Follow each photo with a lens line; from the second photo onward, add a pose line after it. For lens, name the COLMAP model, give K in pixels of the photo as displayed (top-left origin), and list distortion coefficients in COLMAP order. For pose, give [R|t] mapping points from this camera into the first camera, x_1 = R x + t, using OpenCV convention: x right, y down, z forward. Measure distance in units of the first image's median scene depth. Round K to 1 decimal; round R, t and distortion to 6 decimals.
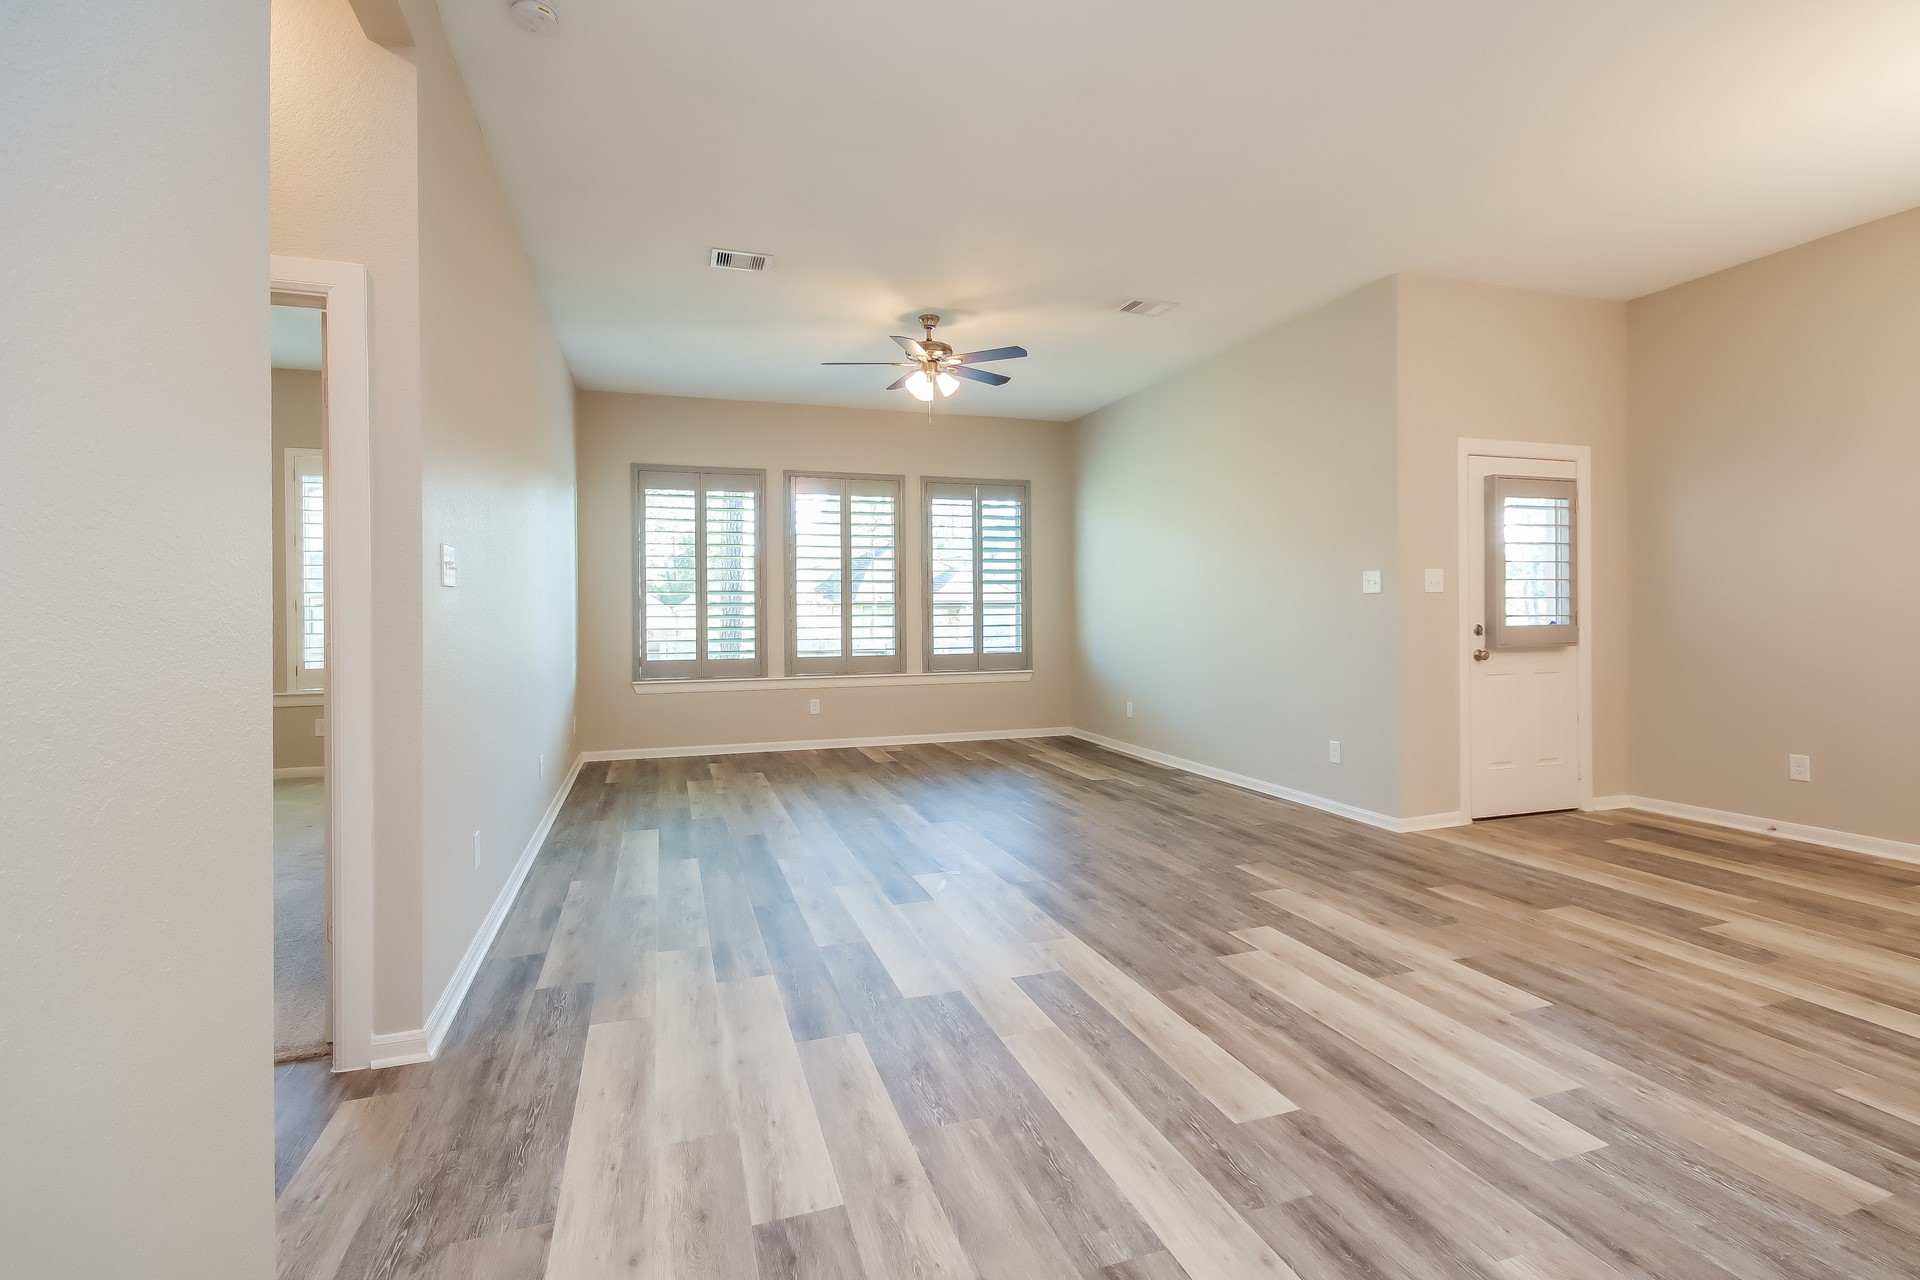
lens RADIAL K [[903.5, 0, 961.8], [0, 903.5, 607.4], [0, 0, 1]] dist [0.003620, -0.005653]
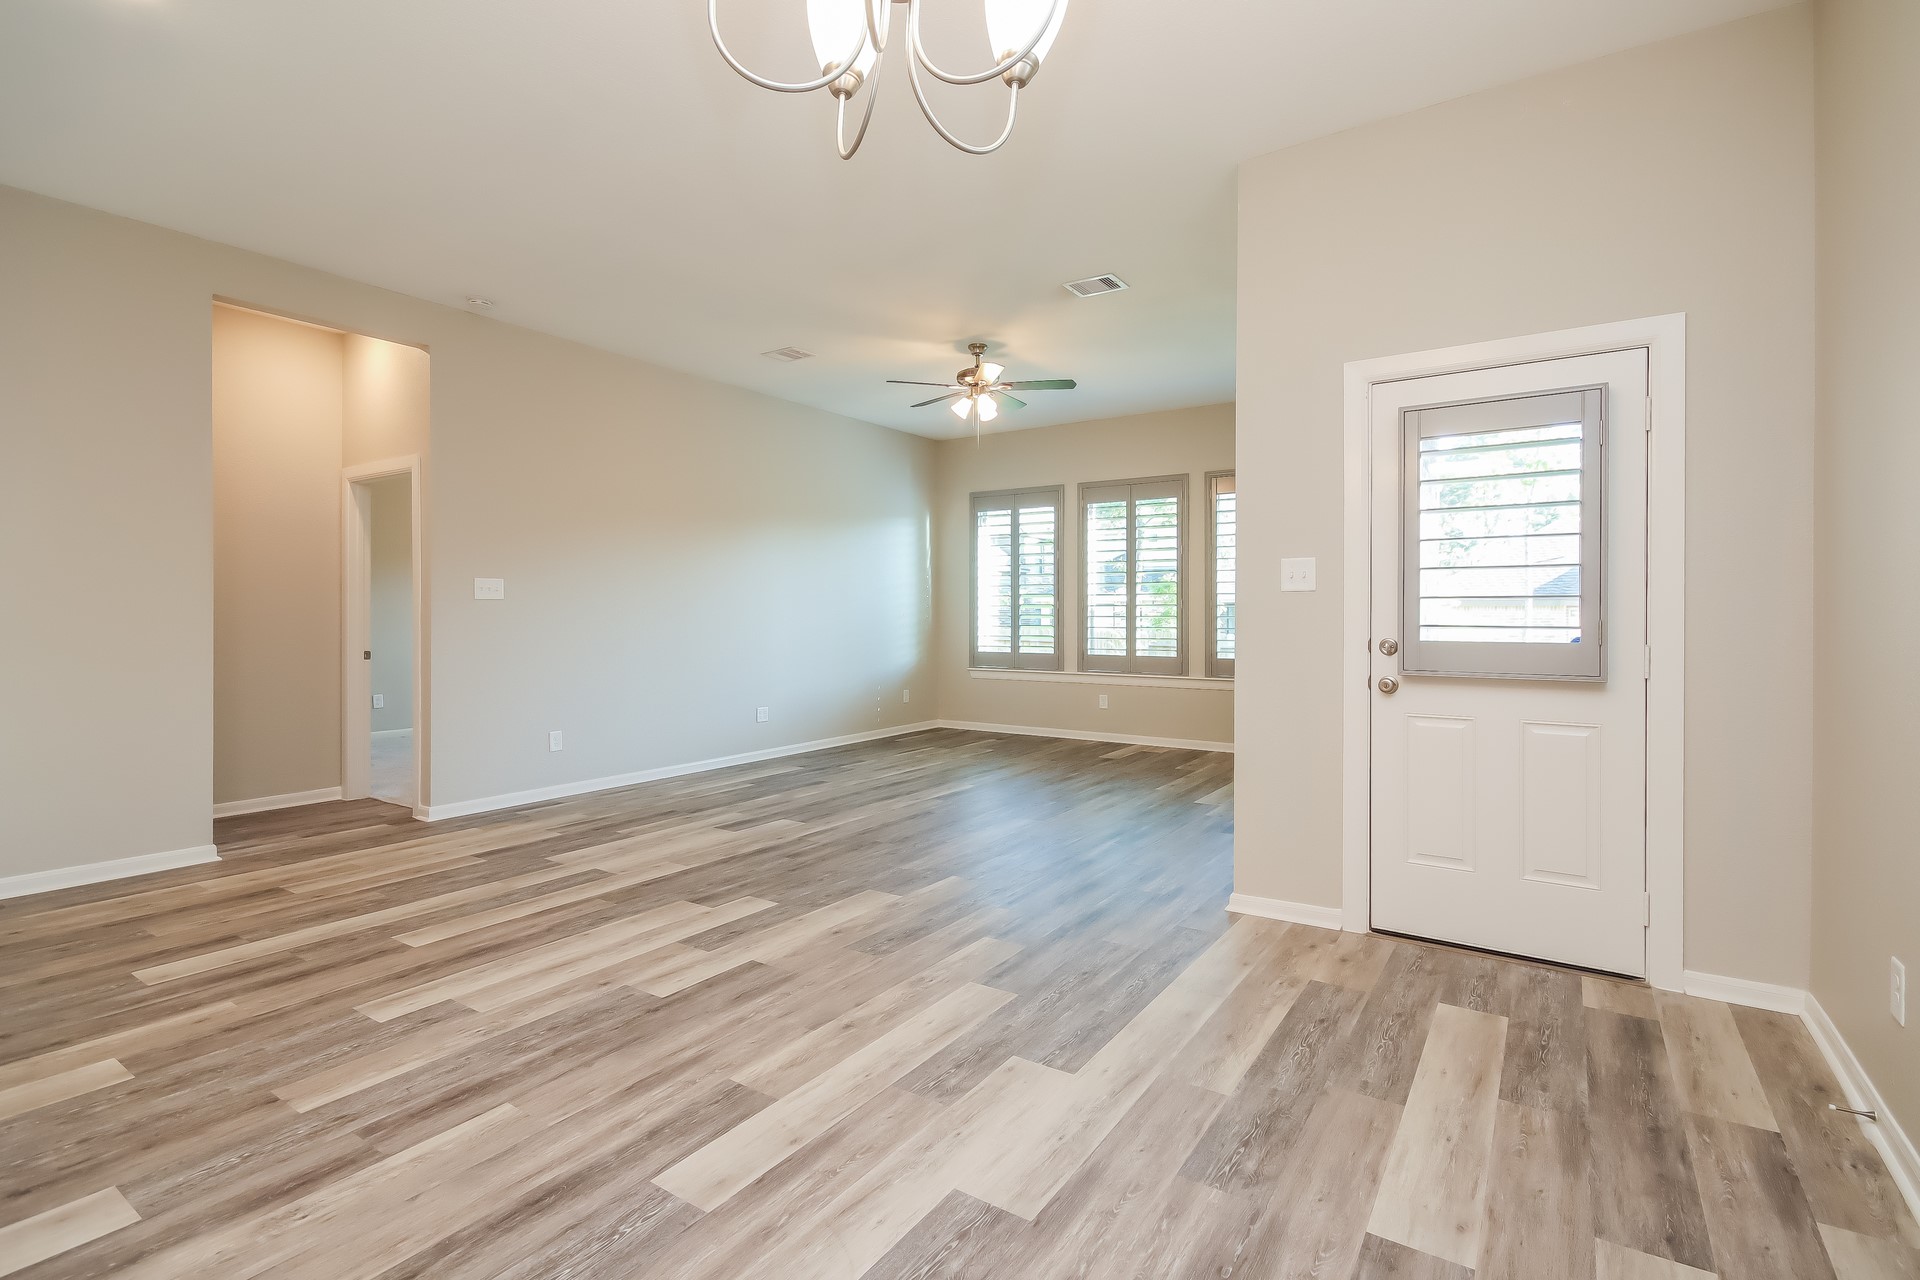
lens RADIAL K [[894.9, 0, 957.5], [0, 894.9, 619.2], [0, 0, 1]] dist [0.002888, 0.000415]
pose [[0.606882, 0.011013, -0.794716, 1.336685], [0.000737, 0.999896, 0.014420, -0.006730], [0.794792, -0.009337, 0.606811, 0.520539]]
